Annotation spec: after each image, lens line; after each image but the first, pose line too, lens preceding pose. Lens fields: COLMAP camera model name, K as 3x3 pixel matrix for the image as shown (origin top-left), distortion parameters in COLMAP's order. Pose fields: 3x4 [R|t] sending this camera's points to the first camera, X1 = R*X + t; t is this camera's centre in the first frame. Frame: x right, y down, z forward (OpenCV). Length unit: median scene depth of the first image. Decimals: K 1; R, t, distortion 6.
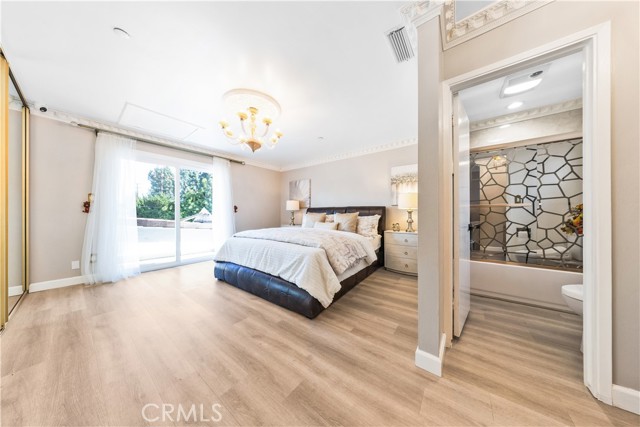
lens RADIAL K [[187.0, 0, 317.5], [0, 187.0, 213.2], [0, 0, 1]] dist [-0.001194, 0.000456]
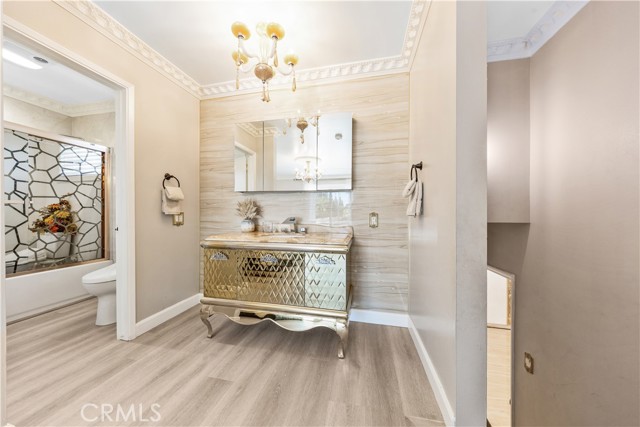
lens RADIAL K [[210.2, 0, 310.6], [0, 210.2, 214.9], [0, 0, 1]] dist [0.004572, 0.000225]
pose [[-0.385603, -0.003739, 0.922657, -0.264331], [-0.007574, 0.999971, 0.000887, 0.001242], [-0.922634, -0.006646, -0.385620, 0.157480]]
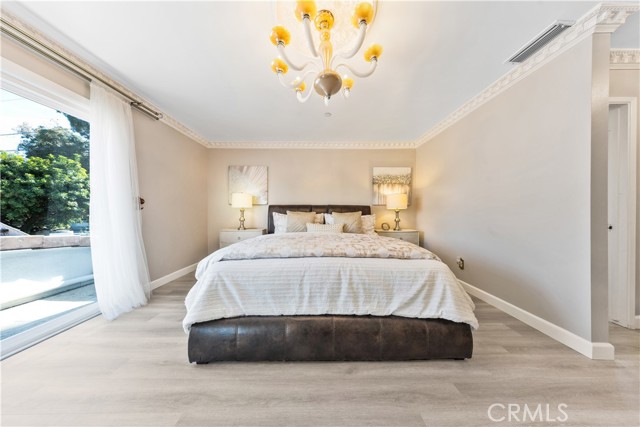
lens RADIAL K [[187.0, 0, 321.7], [0, 187.0, 212.8], [0, 0, 1]] dist [-0.001194, 0.000456]
pose [[0.788691, -0.000945, 0.614790, -0.667202], [-0.004566, 0.999962, 0.007395, -0.006495], [-0.614773, -0.008640, 0.788656, 0.558712]]
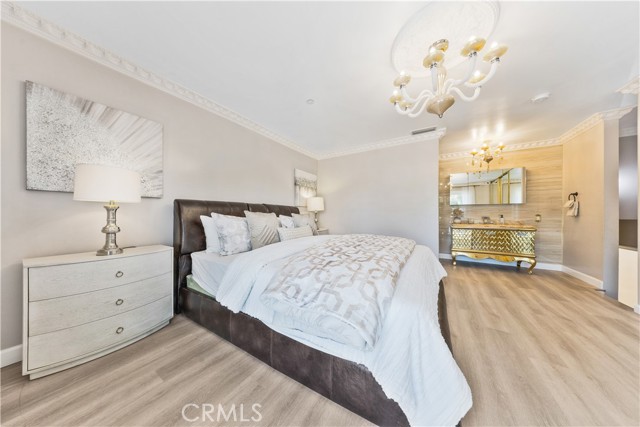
lens RADIAL K [[187.0, 0, 318.4], [0, 187.0, 214.1], [0, 0, 1]] dist [-0.001194, 0.000456]
pose [[-0.079345, 0.002569, 0.996844, -0.923154], [-0.006772, 0.999972, -0.003116, 0.005375], [-0.996824, -0.006998, -0.079325, 1.433930]]
